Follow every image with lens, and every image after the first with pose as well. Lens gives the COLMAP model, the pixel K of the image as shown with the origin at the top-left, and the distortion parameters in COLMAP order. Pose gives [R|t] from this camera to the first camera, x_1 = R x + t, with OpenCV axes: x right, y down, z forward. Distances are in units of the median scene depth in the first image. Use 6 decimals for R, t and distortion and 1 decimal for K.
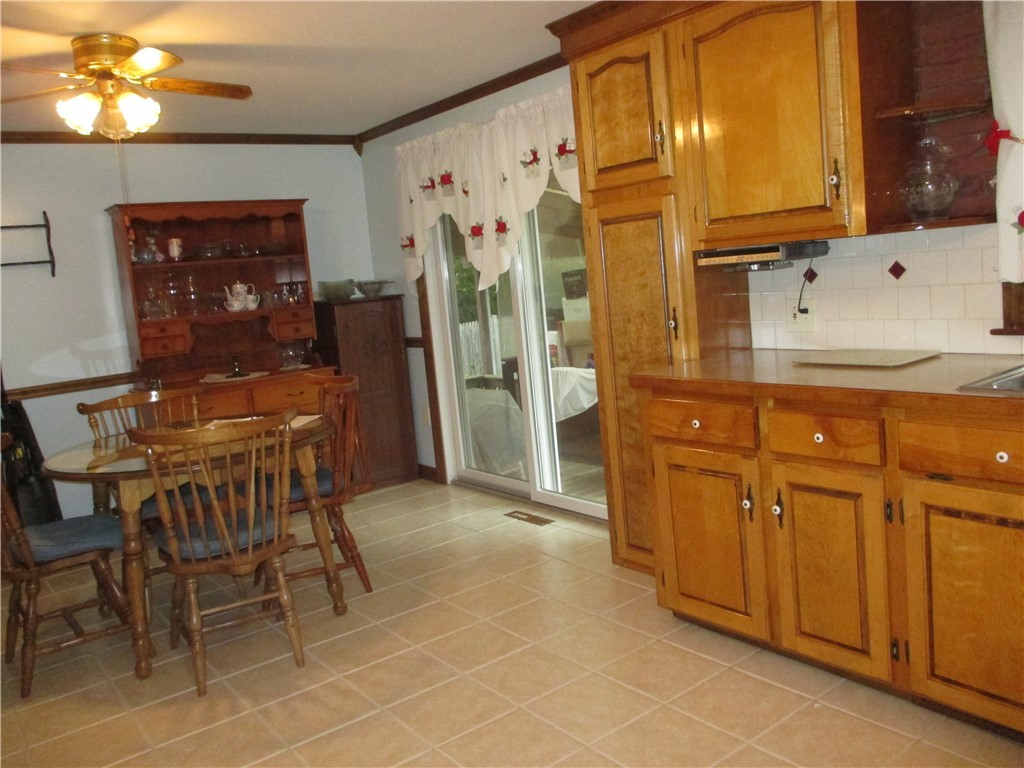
lens RADIAL K [[853.0, 0, 520.4], [0, 853.0, 377.5], [0, 0, 1]] dist [-0.058775, 0.029209]
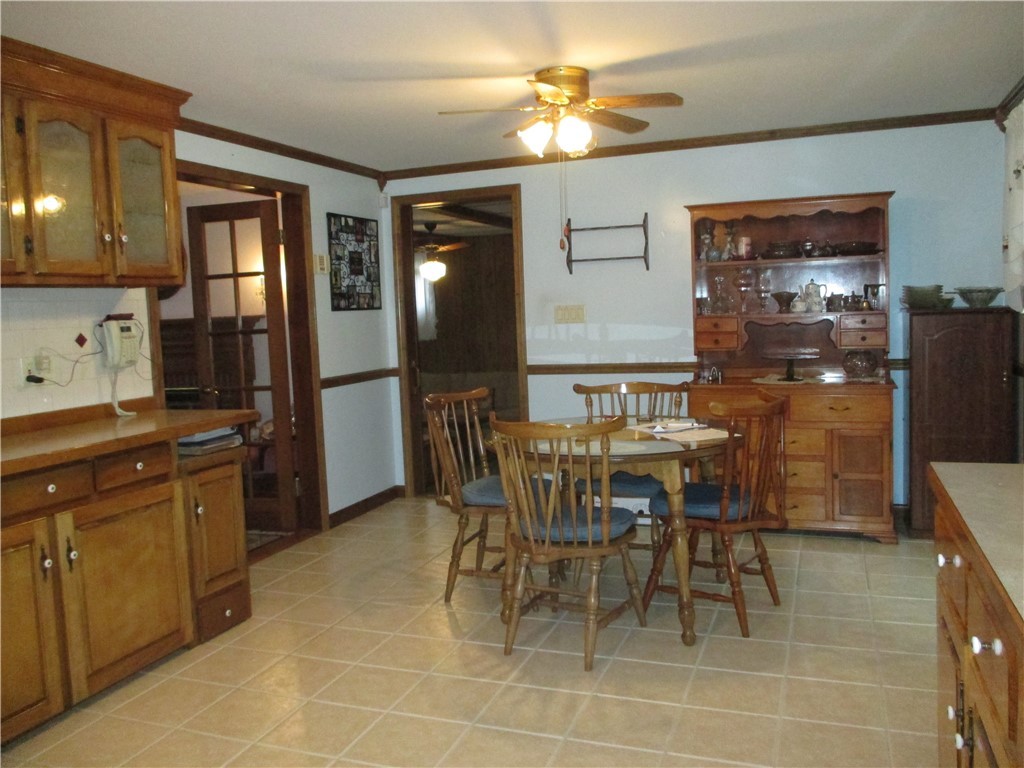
lens RADIAL K [[853.0, 0, 511.2], [0, 853.0, 368.9], [0, 0, 1]] dist [-0.058775, 0.029209]
pose [[0.515249, 0.131443, -0.846901, 0.418266], [-0.115885, 0.989779, 0.083114, -0.076006], [0.849170, 0.055318, 0.525215, 0.298477]]
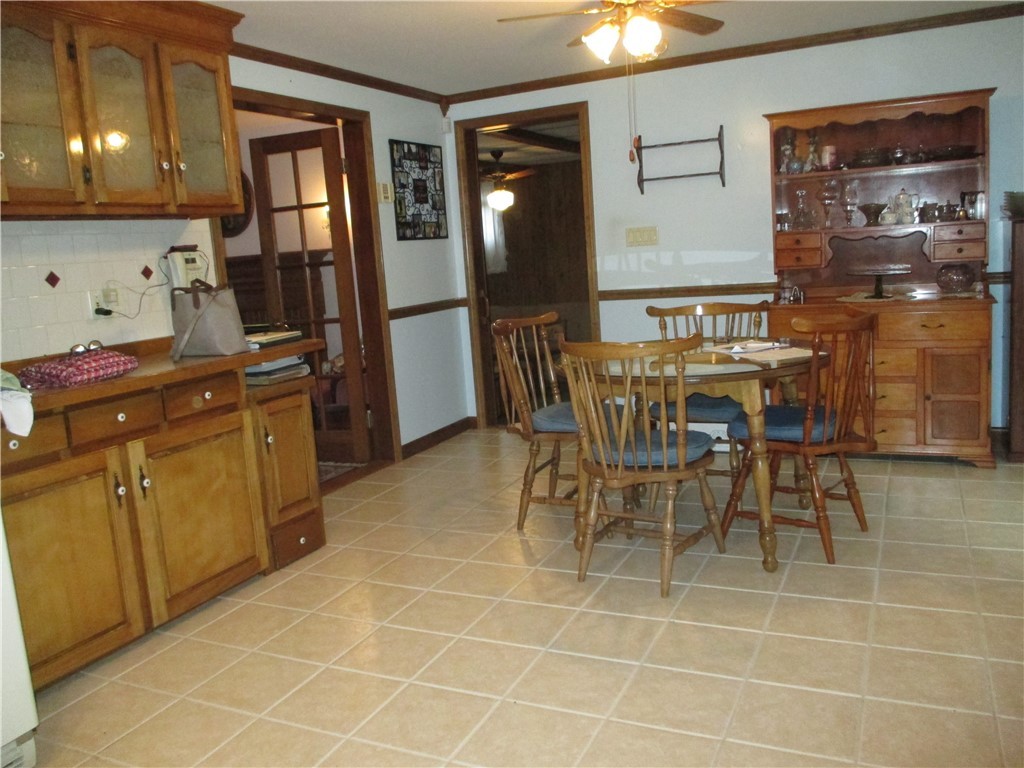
lens RADIAL K [[853.0, 0, 508.3], [0, 853.0, 373.3], [0, 0, 1]] dist [-0.058775, 0.029209]
pose [[0.440893, 0.188113, -0.877626, 0.394714], [-0.083377, 0.982147, 0.168630, -0.055105], [0.893679, -0.001174, 0.448706, 0.320820]]
